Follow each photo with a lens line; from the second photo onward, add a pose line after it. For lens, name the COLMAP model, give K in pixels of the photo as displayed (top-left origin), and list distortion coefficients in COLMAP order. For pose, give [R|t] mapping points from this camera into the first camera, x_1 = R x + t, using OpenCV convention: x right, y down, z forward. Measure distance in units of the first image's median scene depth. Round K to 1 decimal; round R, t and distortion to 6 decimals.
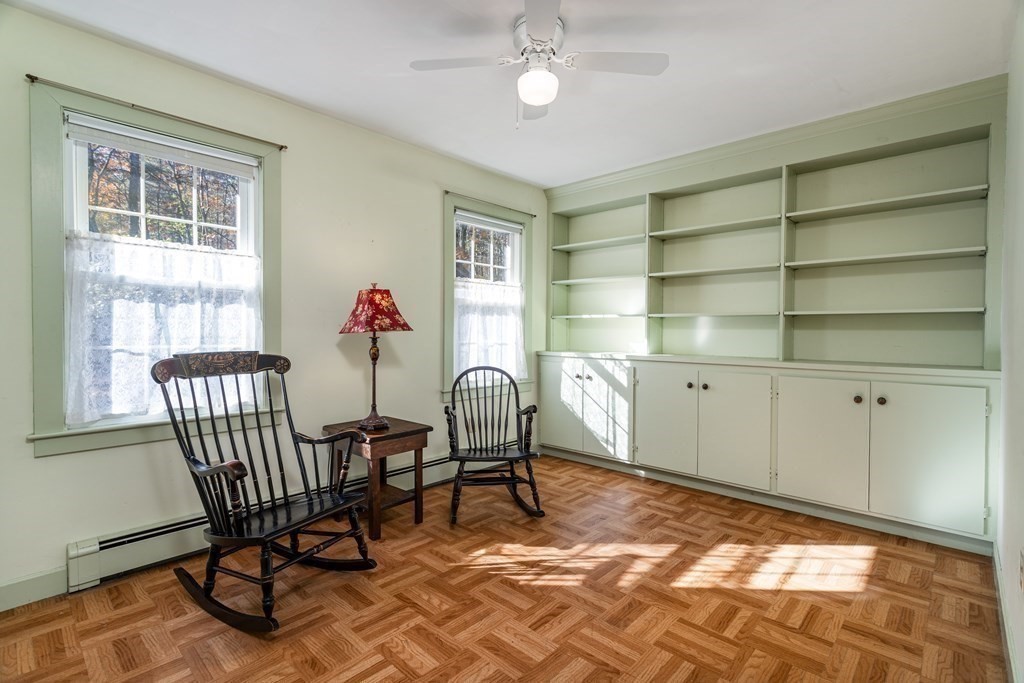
lens RADIAL K [[484.9, 0, 509.7], [0, 484.9, 341.4], [0, 0, 1]] dist [-0.000431, -0.000686]
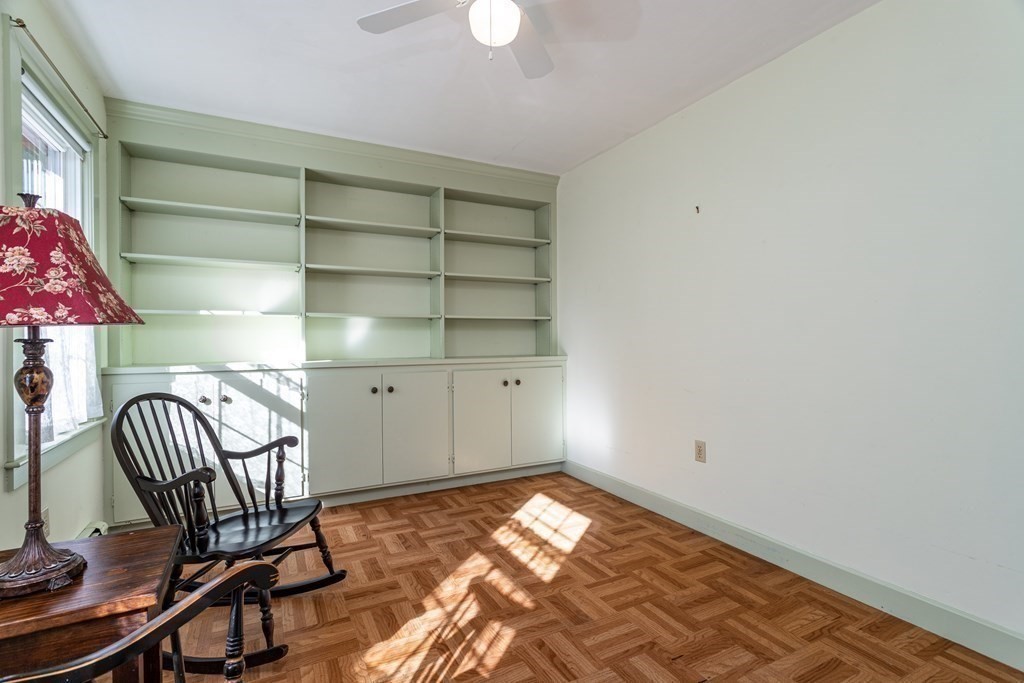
lens RADIAL K [[484.9, 0, 510.4], [0, 484.9, 336.5], [0, 0, 1]] dist [-0.000431, -0.000686]
pose [[0.325781, -0.002844, 0.945441, -0.464230], [0.028652, 0.999566, -0.006866, 0.001268], [-0.945011, 0.029325, 0.325721, 0.482489]]
